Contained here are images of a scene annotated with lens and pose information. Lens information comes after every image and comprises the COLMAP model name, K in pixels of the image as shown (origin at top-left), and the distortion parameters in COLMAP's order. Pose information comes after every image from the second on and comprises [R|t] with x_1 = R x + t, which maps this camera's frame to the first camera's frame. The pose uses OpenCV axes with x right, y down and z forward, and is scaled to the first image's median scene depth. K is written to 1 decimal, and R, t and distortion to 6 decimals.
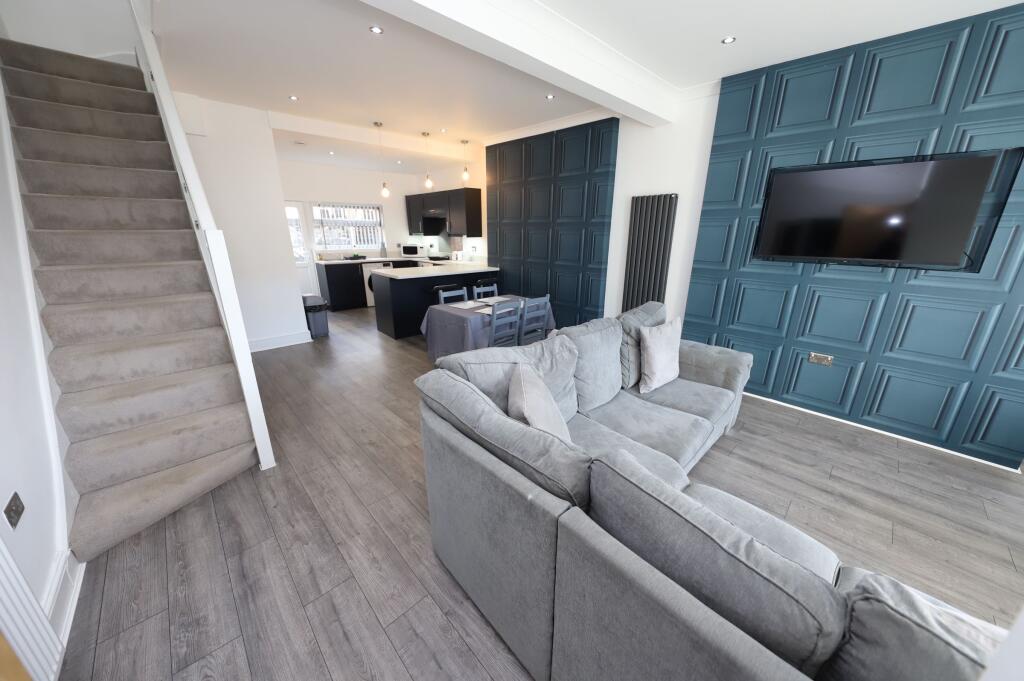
lens RADIAL K [[351.9, 0, 519.8], [0, 351.9, 345.3], [0, 0, 1]] dist [0.001575, -0.002535]
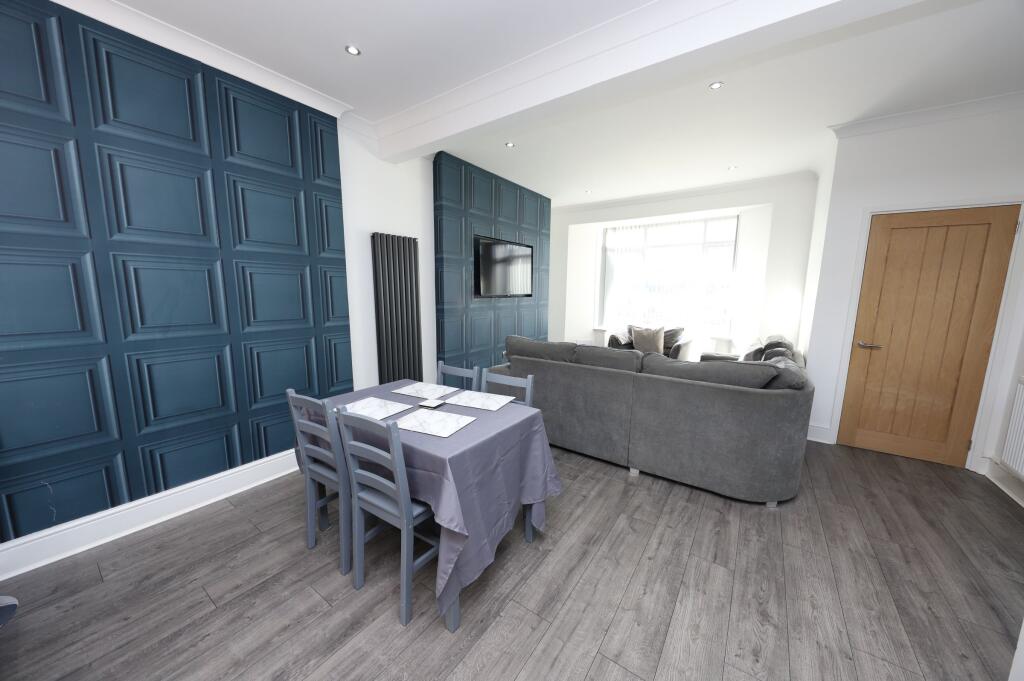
lens RADIAL K [[351.9, 0, 518.6], [0, 351.9, 341.7], [0, 0, 1]] dist [0.001575, -0.002535]
pose [[-0.191747, -0.155830, 0.968994, -0.412237], [0.290751, 0.933976, 0.207733, -0.190961], [-0.937388, 0.321569, -0.133780, 0.646961]]
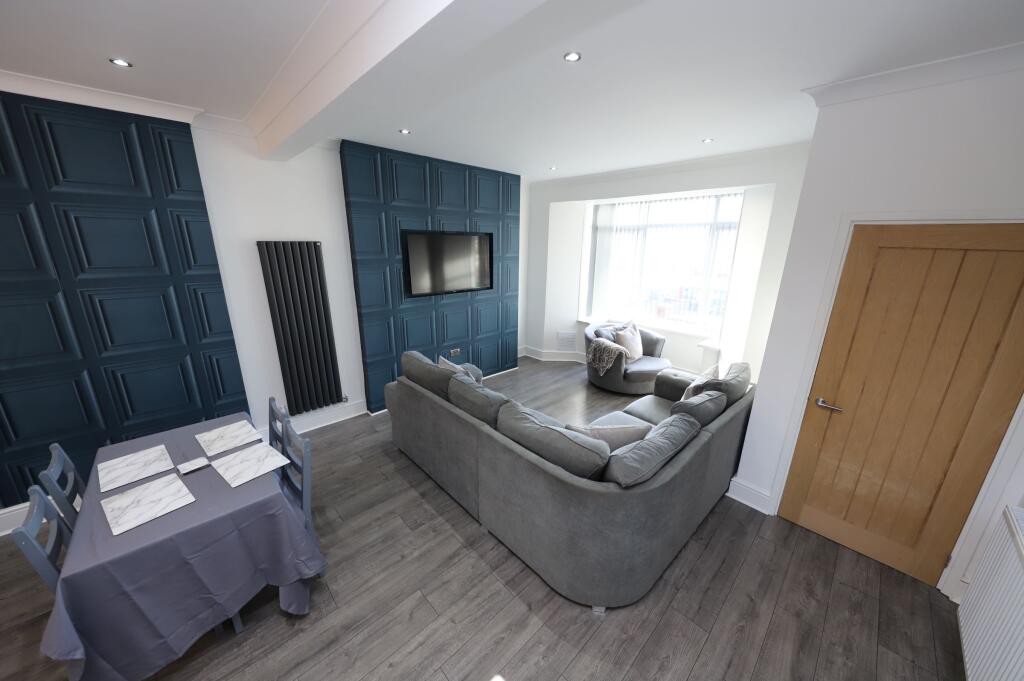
lens RADIAL K [[351.9, 0, 518.6], [0, 351.9, 341.1], [0, 0, 1]] dist [0.001575, -0.002535]
pose [[-0.001092, -0.281021, 0.959701, -0.351100], [0.292533, 0.917630, 0.269035, -0.193718], [-0.956255, 0.281038, 0.081205, 0.335386]]
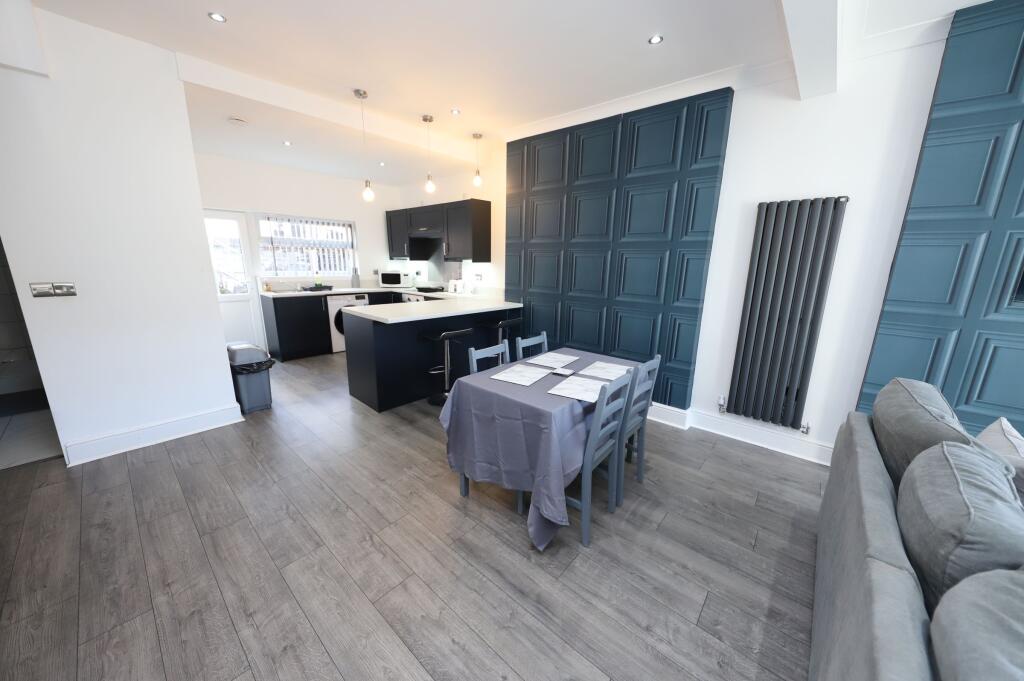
lens RADIAL K [[351.9, 0, 518.5], [0, 351.9, 342.2], [0, 0, 1]] dist [0.001575, -0.002535]
pose [[0.995844, -0.009732, 0.090549, -0.143514], [0.017224, 0.996457, -0.082326, -0.084257], [-0.089427, 0.083543, 0.992483, 0.296722]]
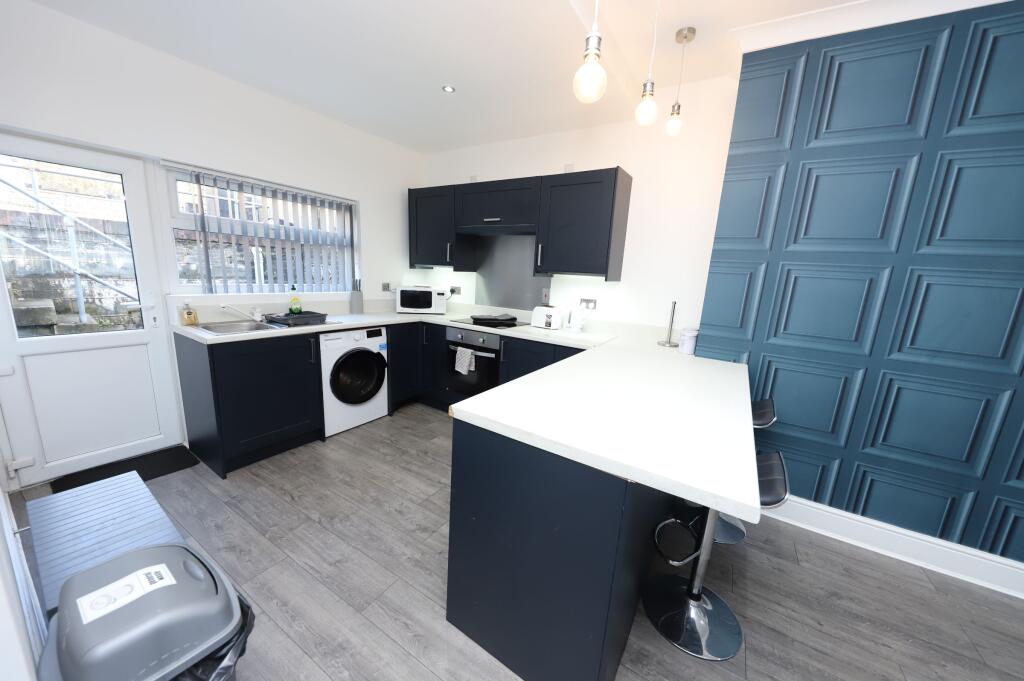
lens RADIAL K [[351.9, 0, 512.3], [0, 351.9, 339.7], [0, 0, 1]] dist [0.001575, -0.002535]
pose [[0.967823, -0.002410, 0.251619, -0.433640], [0.031128, 0.993420, -0.110216, -0.225631], [-0.249698, 0.114502, 0.961530, 0.733302]]
